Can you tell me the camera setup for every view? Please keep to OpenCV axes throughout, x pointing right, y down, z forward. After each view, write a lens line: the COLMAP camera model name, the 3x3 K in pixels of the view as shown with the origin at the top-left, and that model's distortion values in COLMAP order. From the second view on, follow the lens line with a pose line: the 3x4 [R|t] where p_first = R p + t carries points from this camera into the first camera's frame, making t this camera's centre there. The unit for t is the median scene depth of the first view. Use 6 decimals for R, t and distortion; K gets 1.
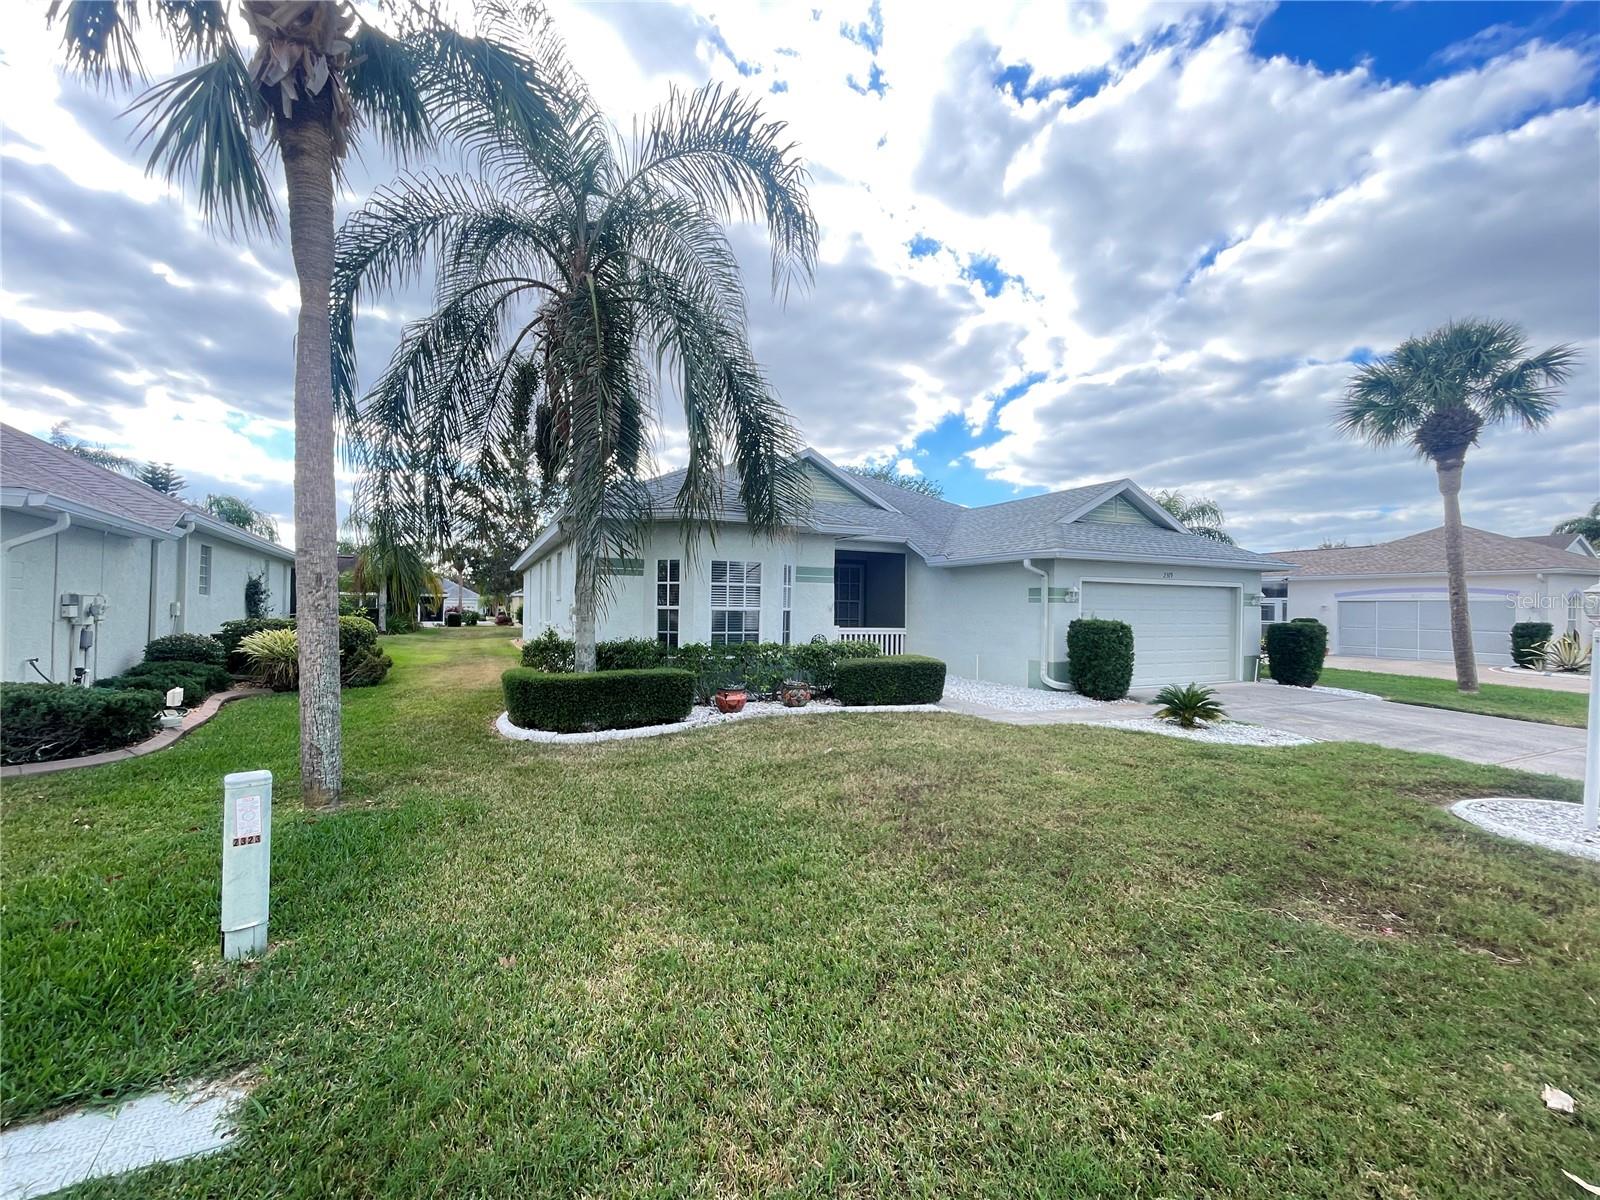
lens RADIAL K [[645.2, 0, 758.0], [0, 645.2, 622.5], [0, 0, 1]] dist [0.000547, 0.000198]
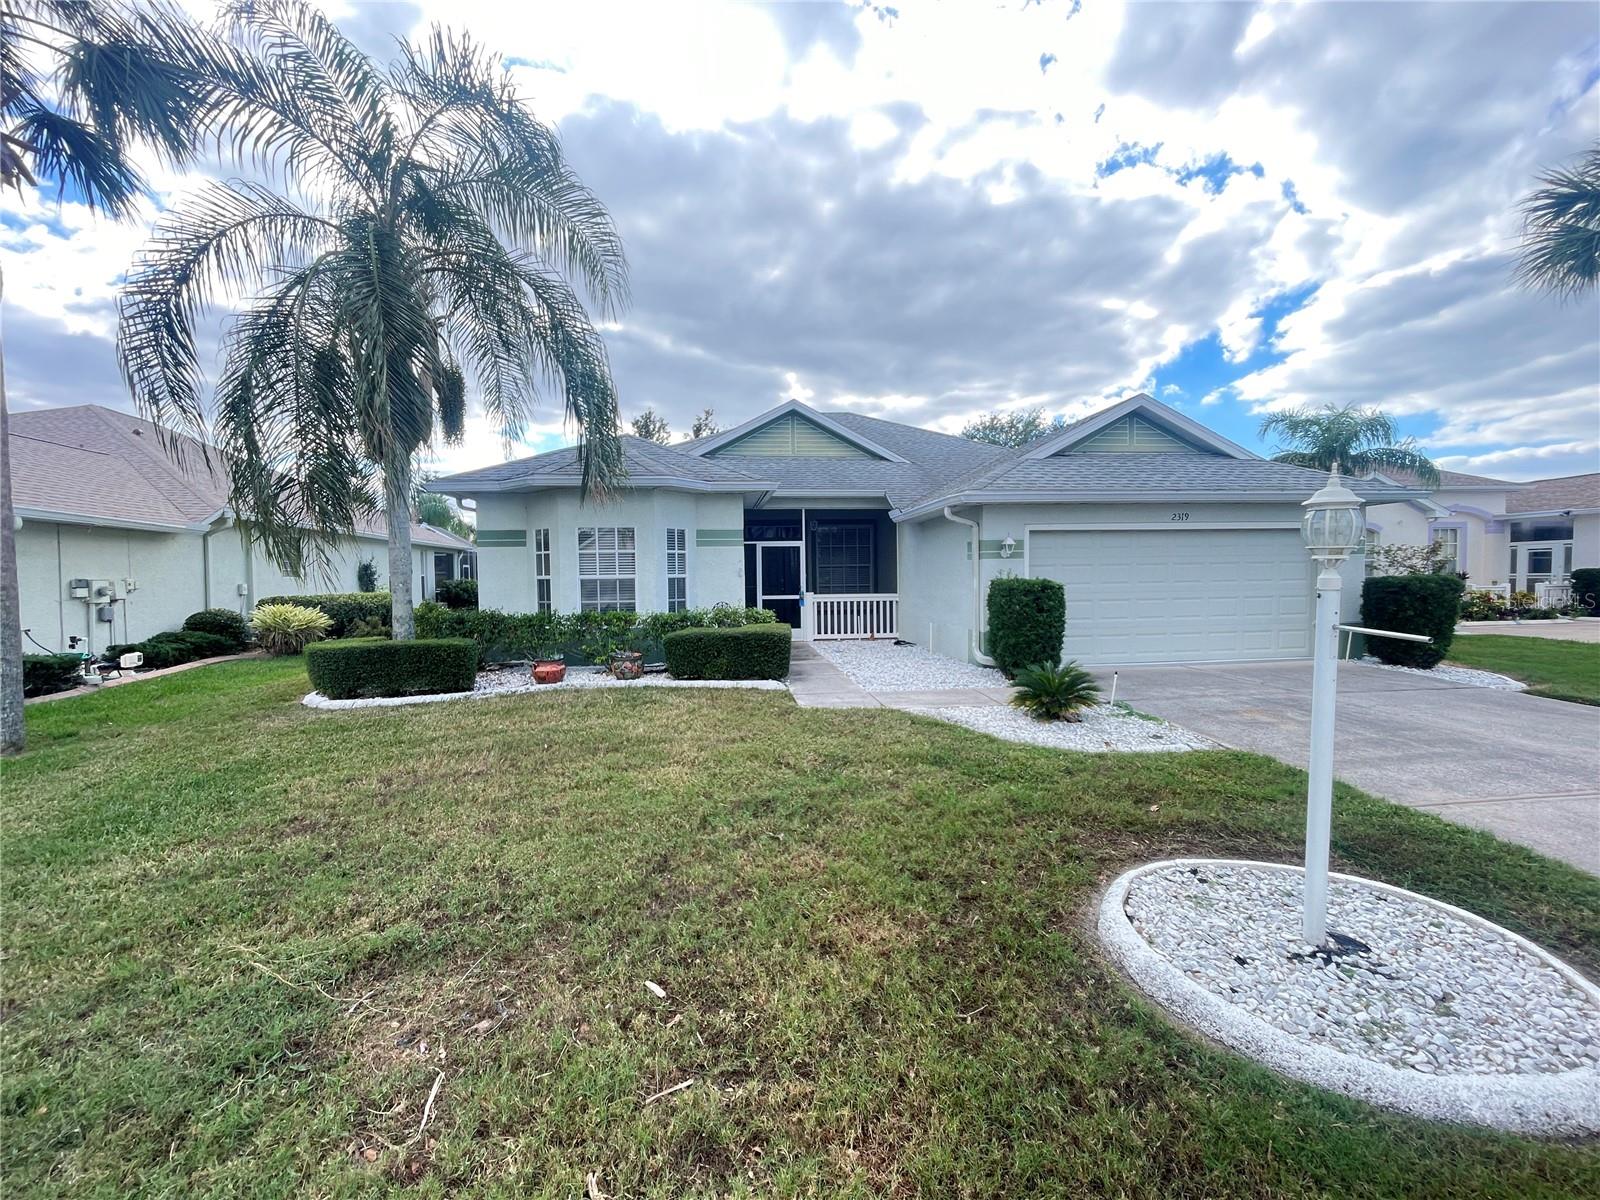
lens RADIAL K [[650.1, 0, 791.4], [0, 650.1, 602.6], [0, 0, 1]] dist [-0.004017, 0.001131]
pose [[0.950681, -0.014212, -0.309846, 0.465332], [0.019321, 0.999723, 0.013425, 0.008162], [0.309569, -0.018749, 0.950692, 0.141695]]
